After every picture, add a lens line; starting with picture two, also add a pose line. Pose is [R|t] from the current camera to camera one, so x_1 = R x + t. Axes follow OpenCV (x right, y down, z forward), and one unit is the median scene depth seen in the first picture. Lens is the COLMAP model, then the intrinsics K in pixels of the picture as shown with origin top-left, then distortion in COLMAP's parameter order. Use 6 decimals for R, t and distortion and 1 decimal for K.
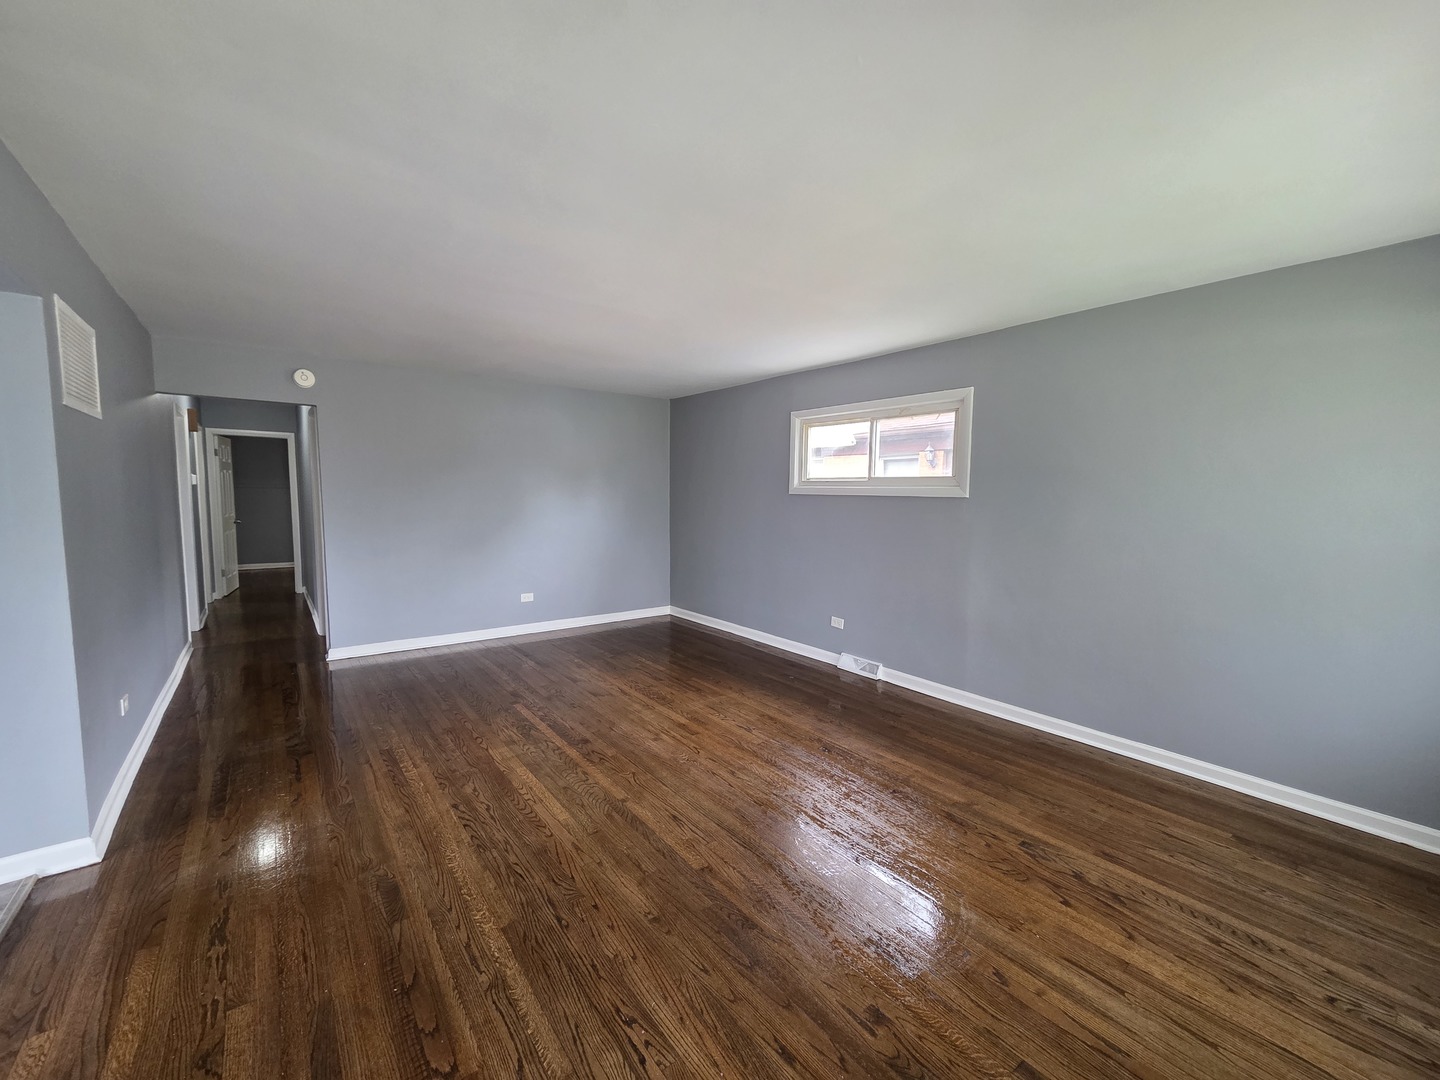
lens RADIAL K [[591.4, 0, 718.4], [0, 591.4, 537.8], [0, 0, 1]] dist [0.004431, -0.000727]
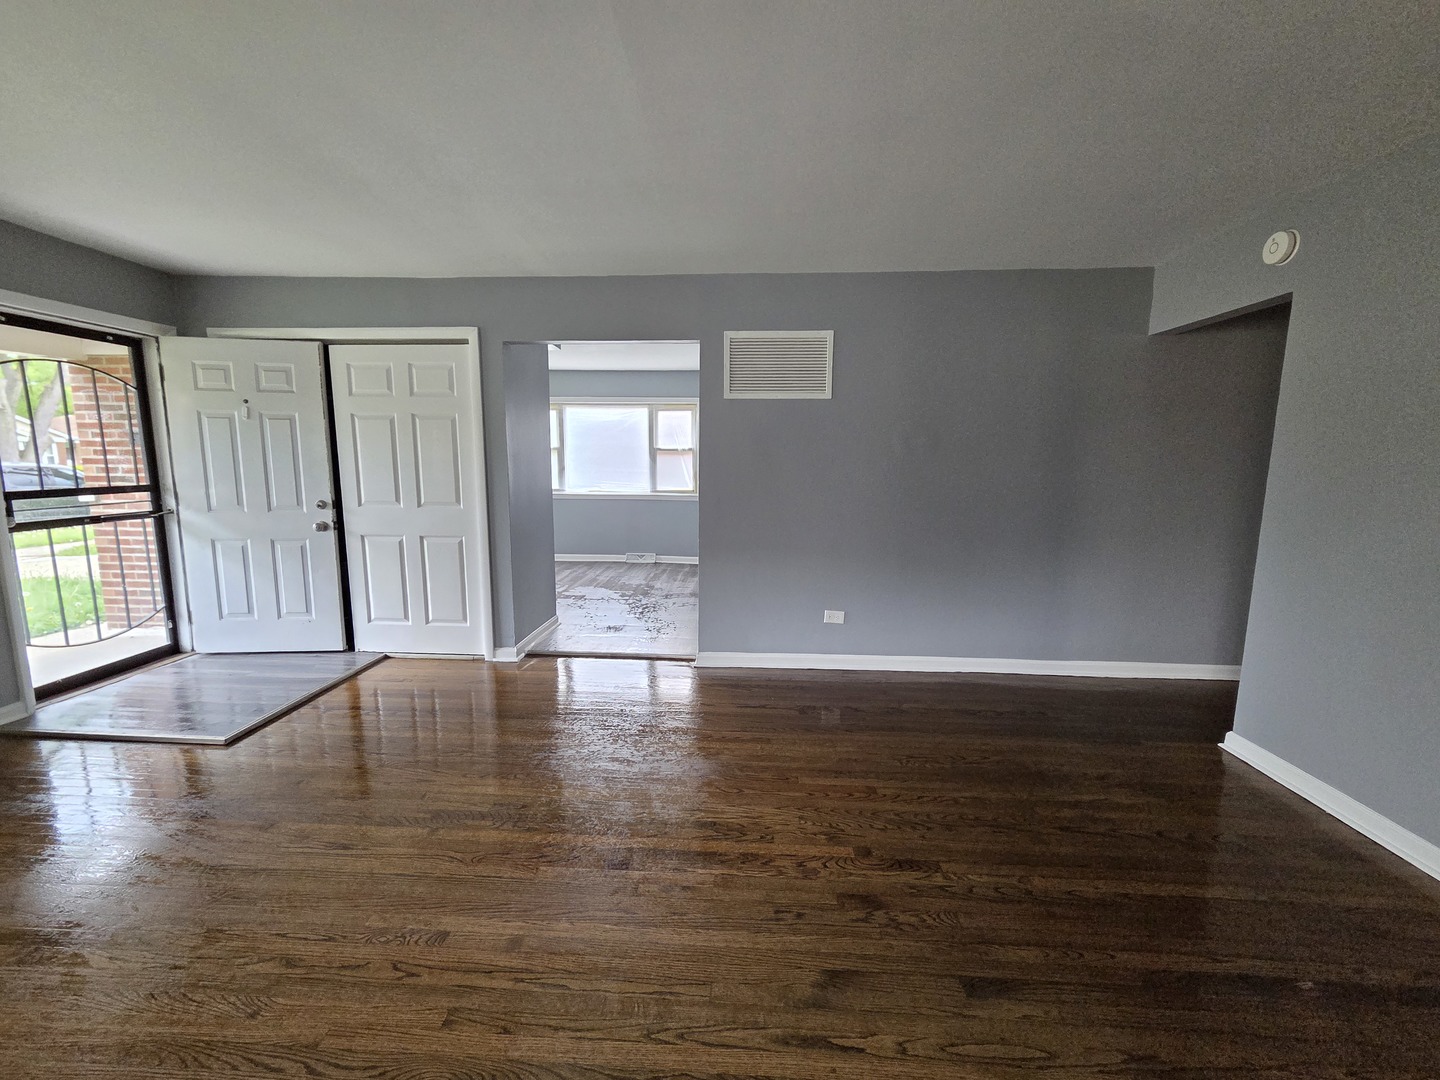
lens RADIAL K [[591.4, 0, 727.3], [0, 591.4, 537.2], [0, 0, 1]] dist [0.004431, -0.000727]
pose [[-0.647861, 0.088200, -0.756636, 0.105031], [-0.074252, 0.981233, 0.177959, -0.076867], [0.758132, 0.171474, -0.629153, 1.189555]]
